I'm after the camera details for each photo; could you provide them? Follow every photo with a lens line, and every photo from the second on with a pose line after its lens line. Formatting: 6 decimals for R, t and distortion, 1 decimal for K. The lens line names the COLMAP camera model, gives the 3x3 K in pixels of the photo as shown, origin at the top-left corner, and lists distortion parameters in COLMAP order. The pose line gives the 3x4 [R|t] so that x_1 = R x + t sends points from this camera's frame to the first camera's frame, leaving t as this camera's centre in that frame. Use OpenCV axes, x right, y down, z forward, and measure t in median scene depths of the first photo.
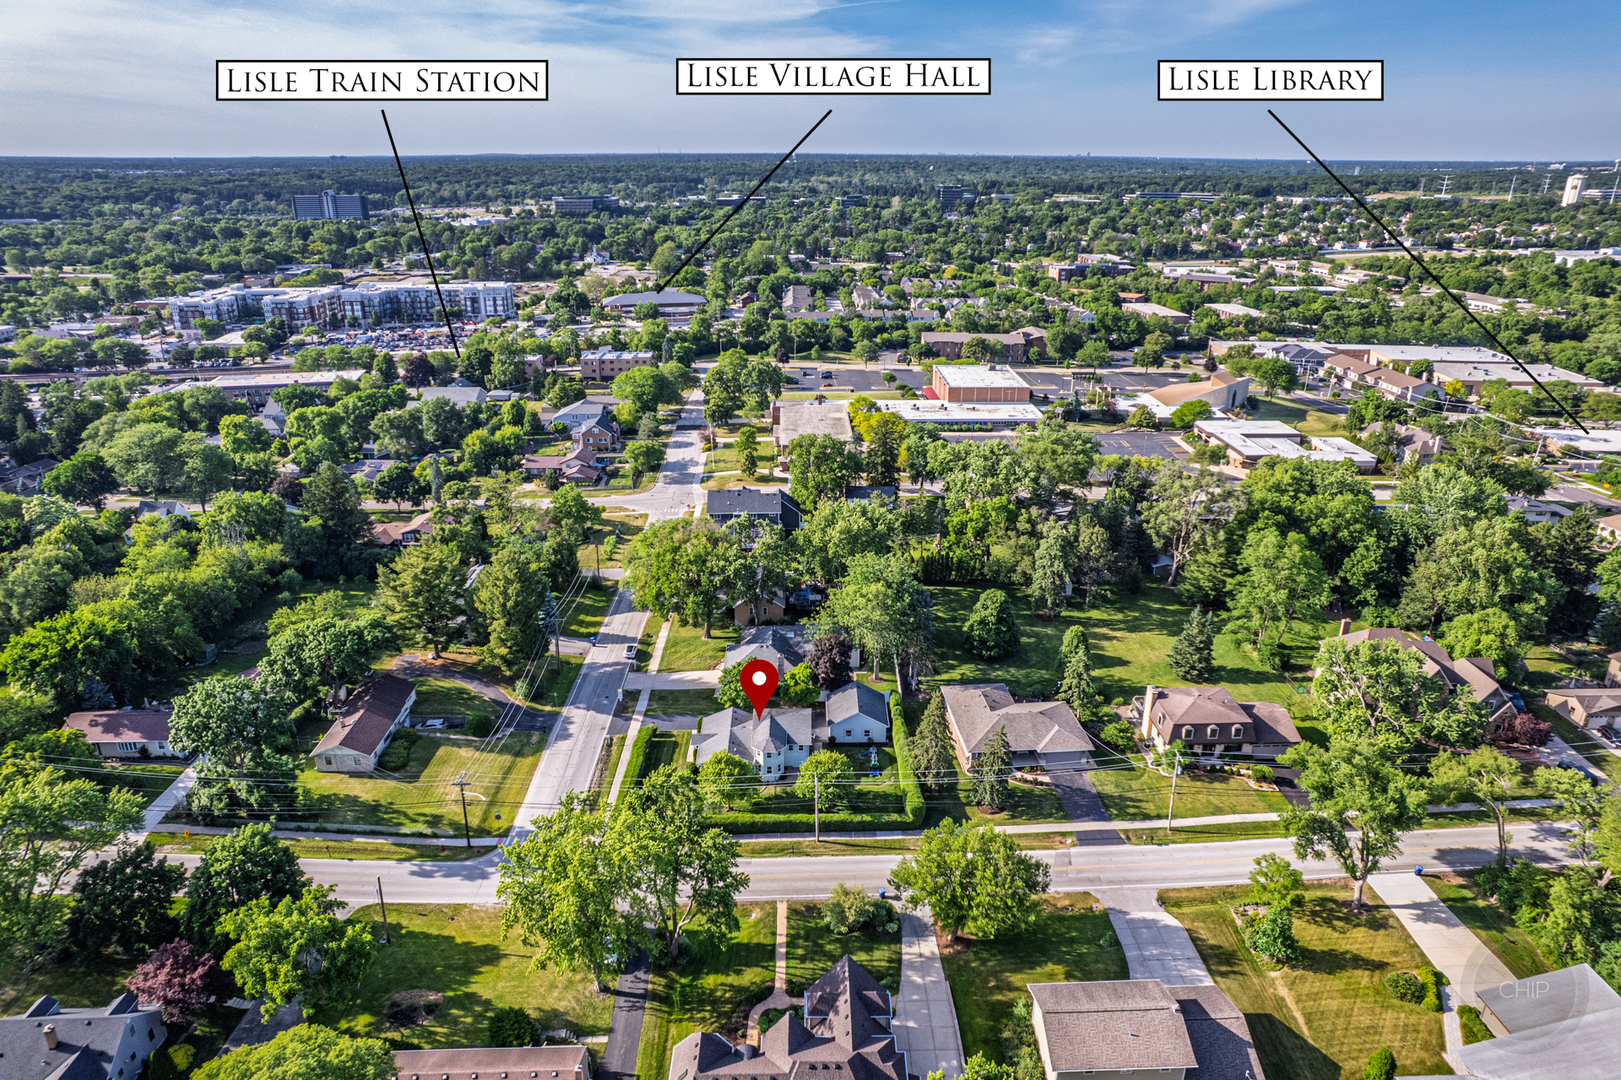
lens RADIAL K [[1050.9, 0, 817.2], [0, 1050.9, 557.0], [0, 0, 1]] dist [-0.064173, 0.057621]
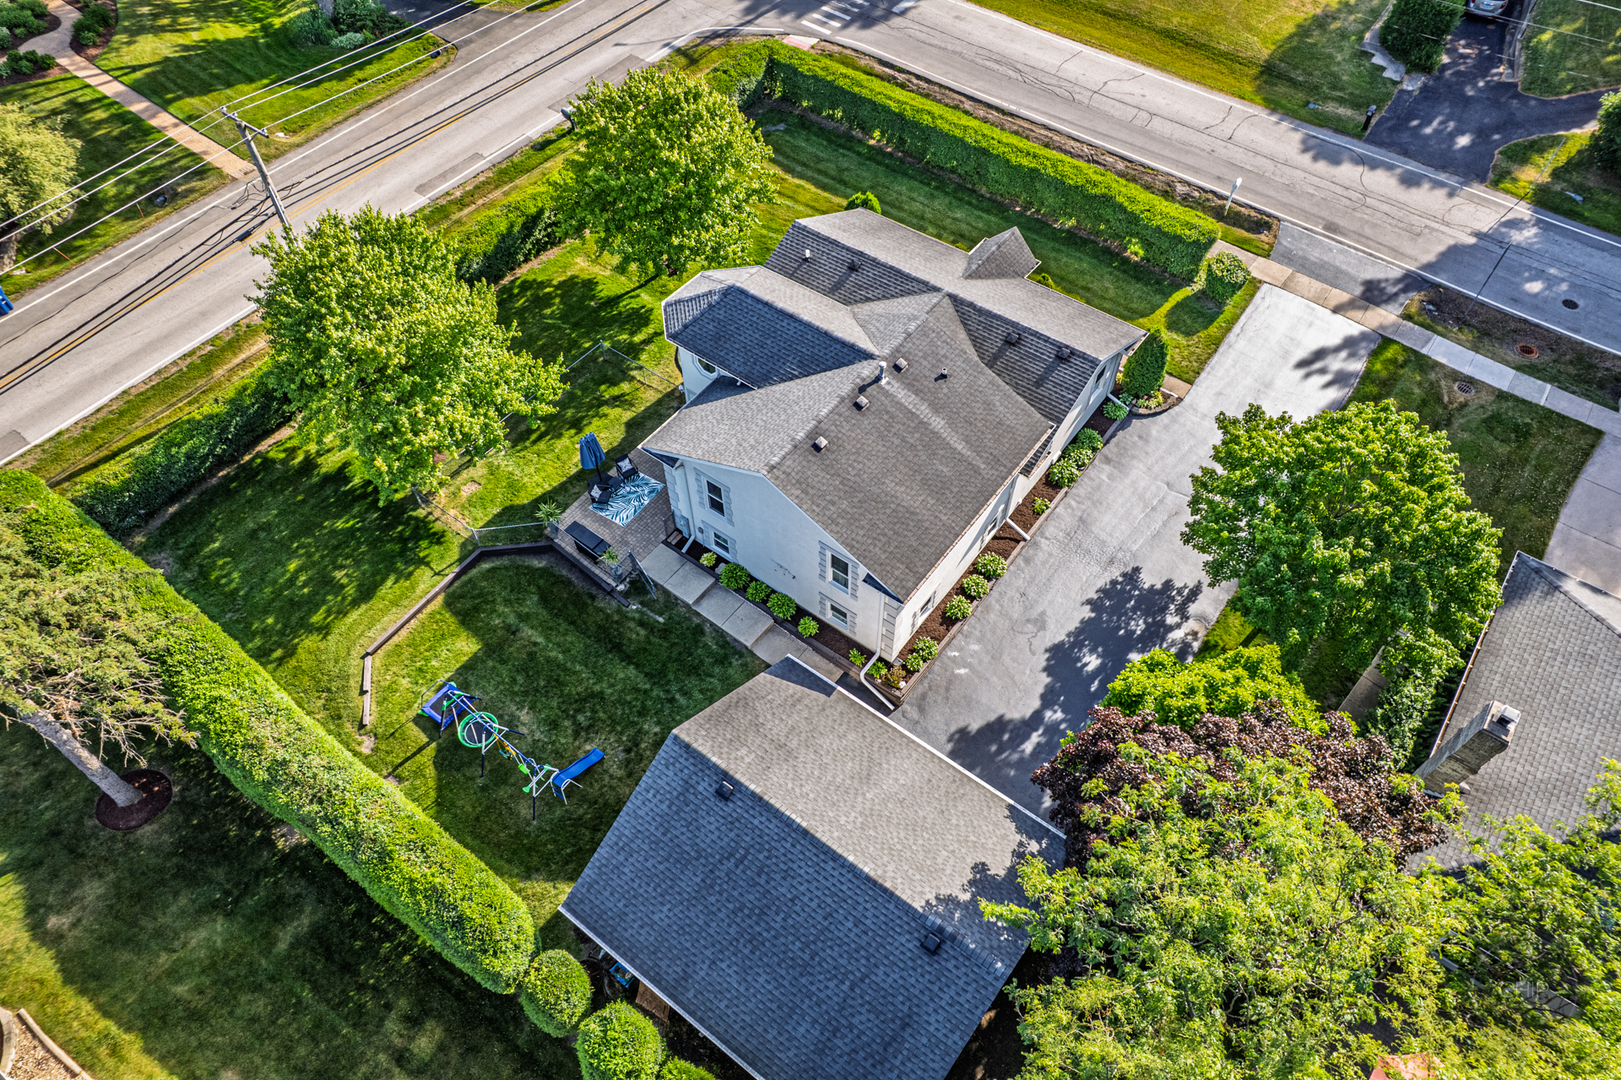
lens RADIAL K [[1037.2, 0, 811.8], [0, 1037.2, 553.9], [0, 0, 1]] dist [-0.074991, 0.070391]
pose [[-0.613445, 0.635795, -0.468455, 0.079843], [-0.284515, 0.375423, 0.882105, -0.015151], [0.736707, 0.674405, -0.049408, 0.935056]]
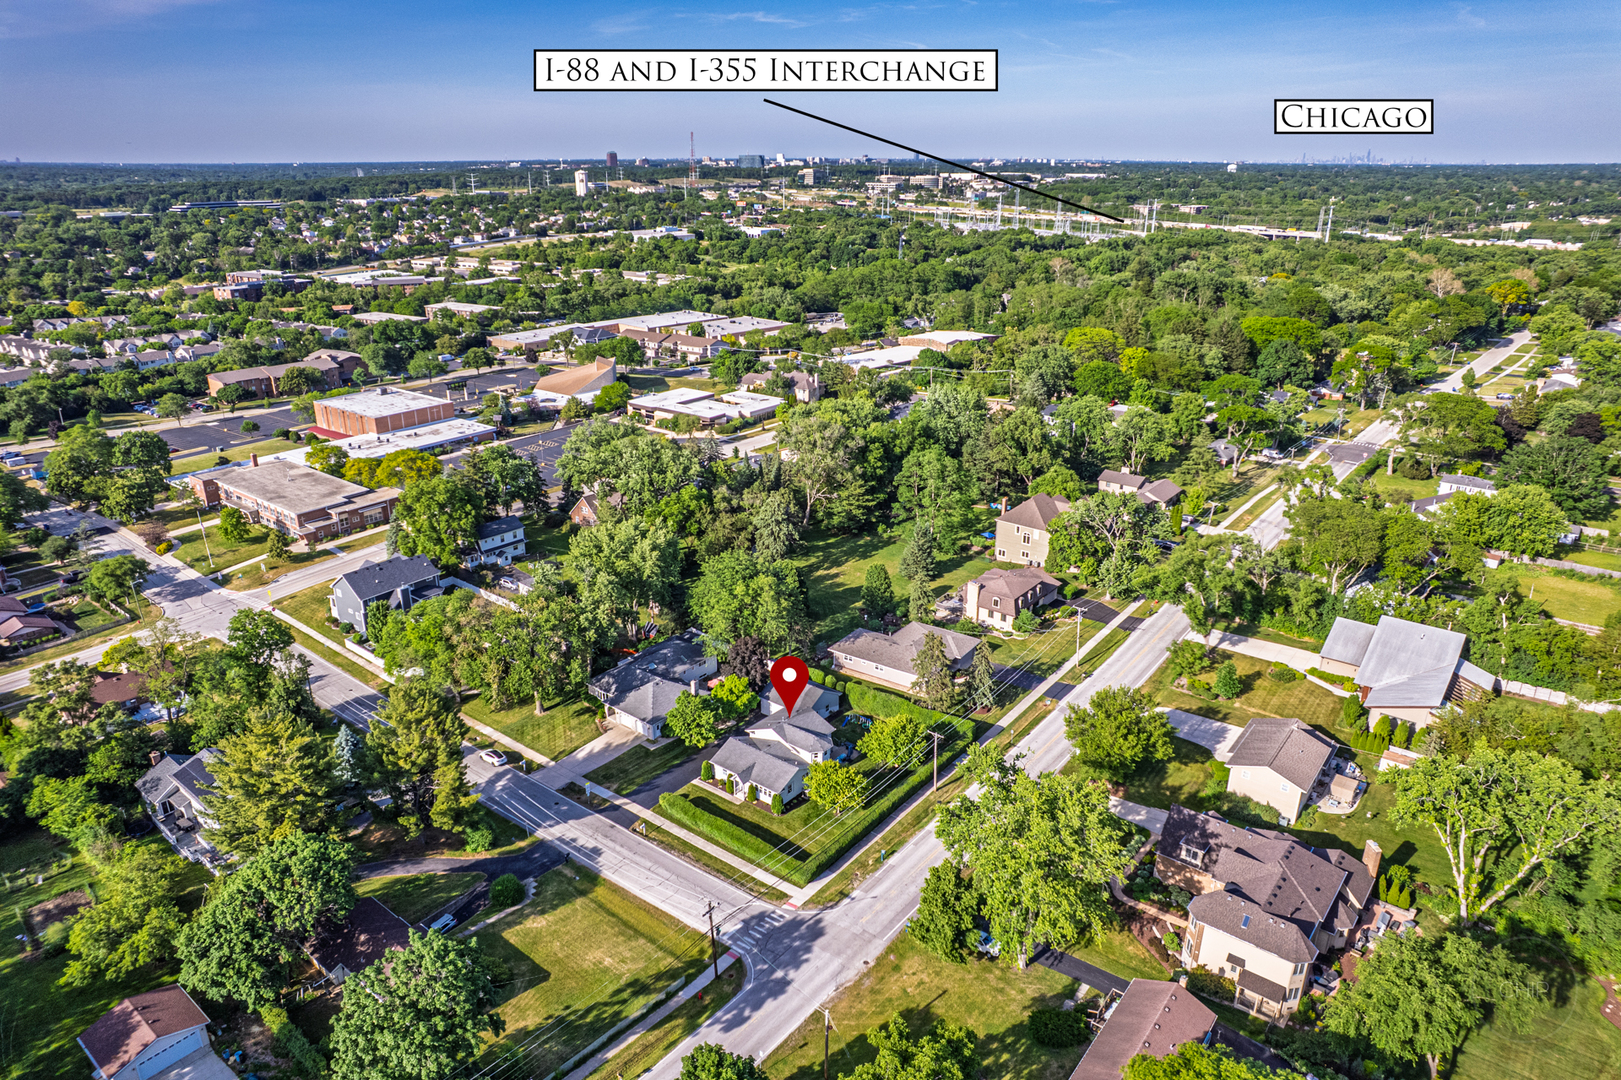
lens RADIAL K [[1040.6, 0, 815.8], [0, 1040.6, 564.0], [0, 0, 1]] dist [-0.064258, 0.060539]
pose [[0.638859, -0.289136, 0.712923, -0.620159], [0.284636, 0.949763, 0.130124, -0.100886], [-0.714732, 0.119792, 0.689064, 0.258369]]
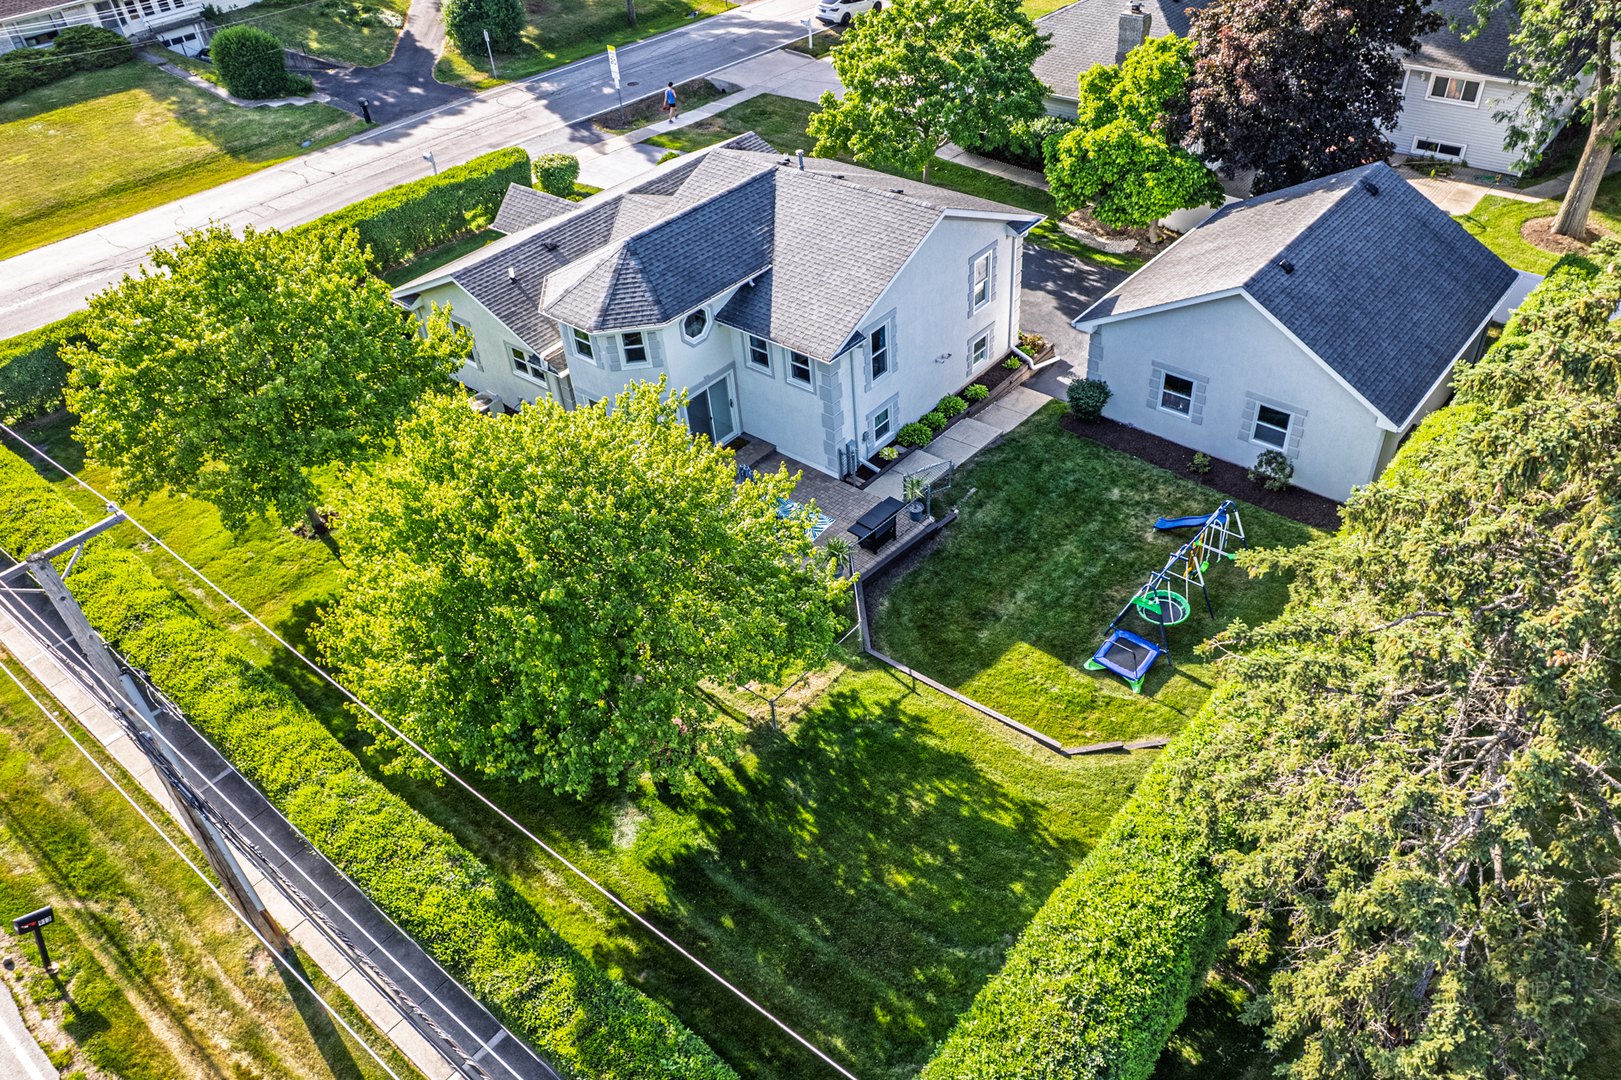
lens RADIAL K [[1174.0, 0, 810.5], [0, 1174.0, 540.0], [0, 0, 1]] dist [-0.071281, 0.078644]
pose [[0.748115, 0.376423, -0.546470, 0.098383], [-0.174780, 0.906231, 0.384964, 0.116182], [0.640137, -0.192485, 0.743757, 0.752194]]
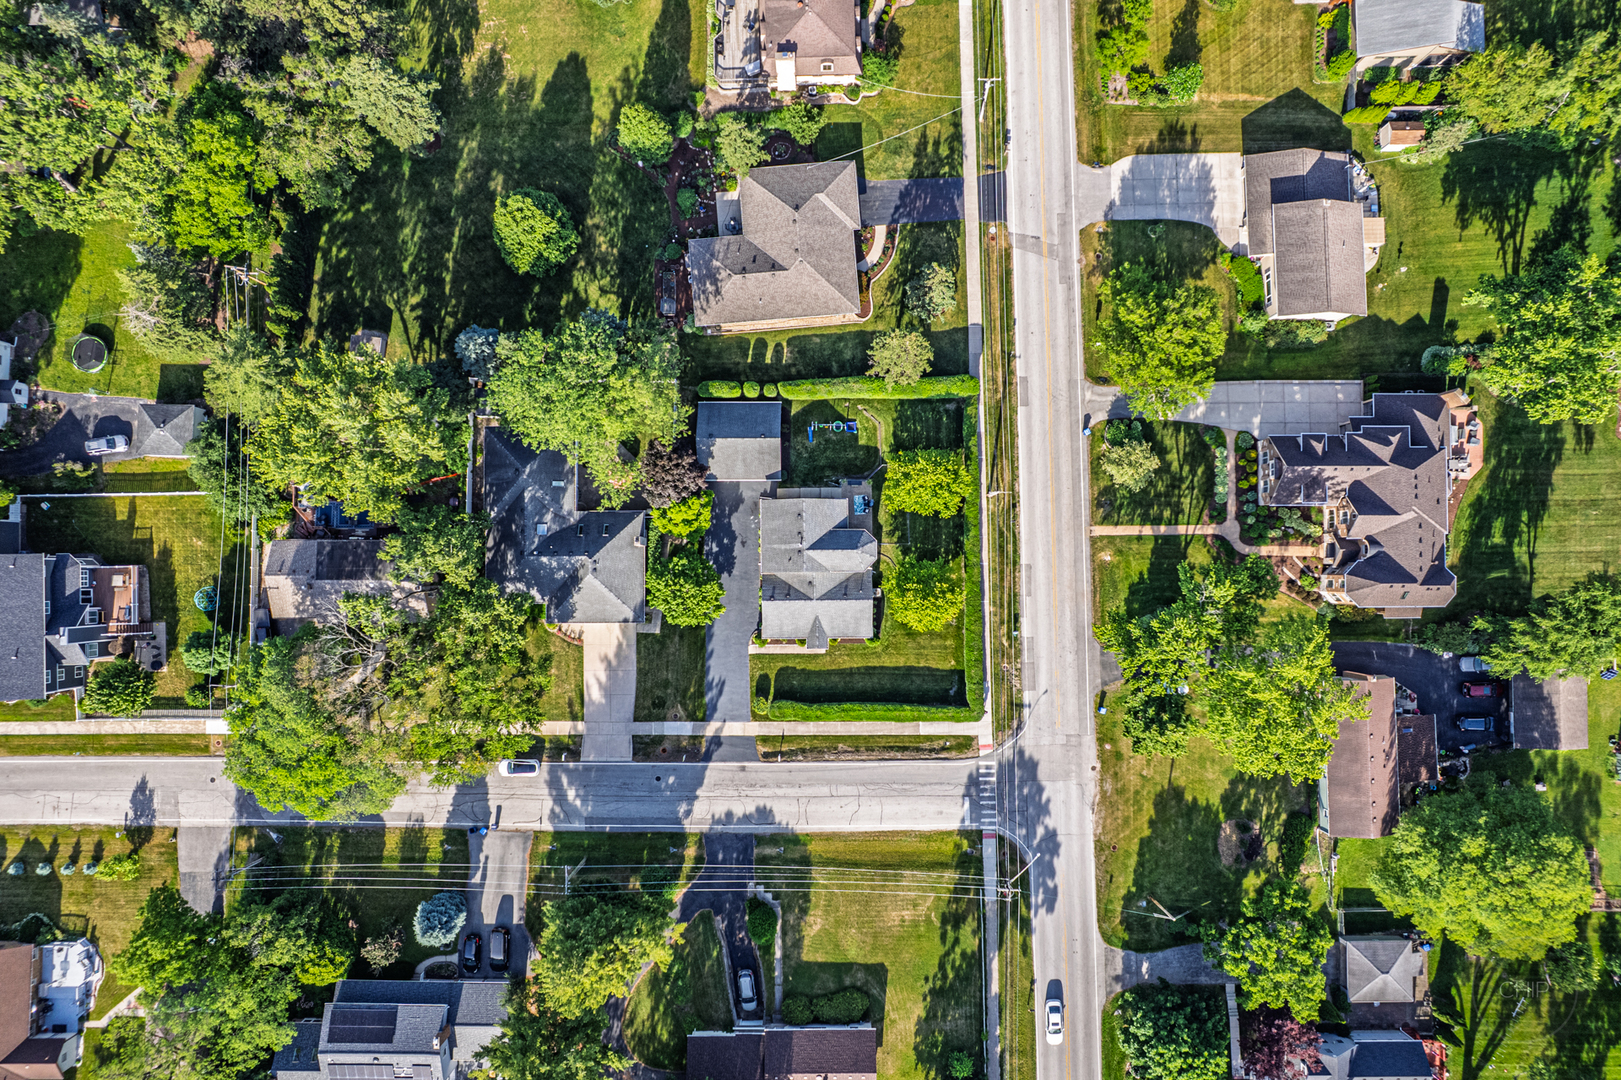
lens RADIAL K [[1050.9, 0, 817.2], [0, 1050.9, 557.0], [0, 0, 1]] dist [-0.064173, 0.057621]
pose [[0.008953, -0.999830, 0.016141, -0.056878], [0.367946, 0.018303, 0.929667, -0.525560], [-0.929804, -0.002385, 0.368047, 0.639212]]
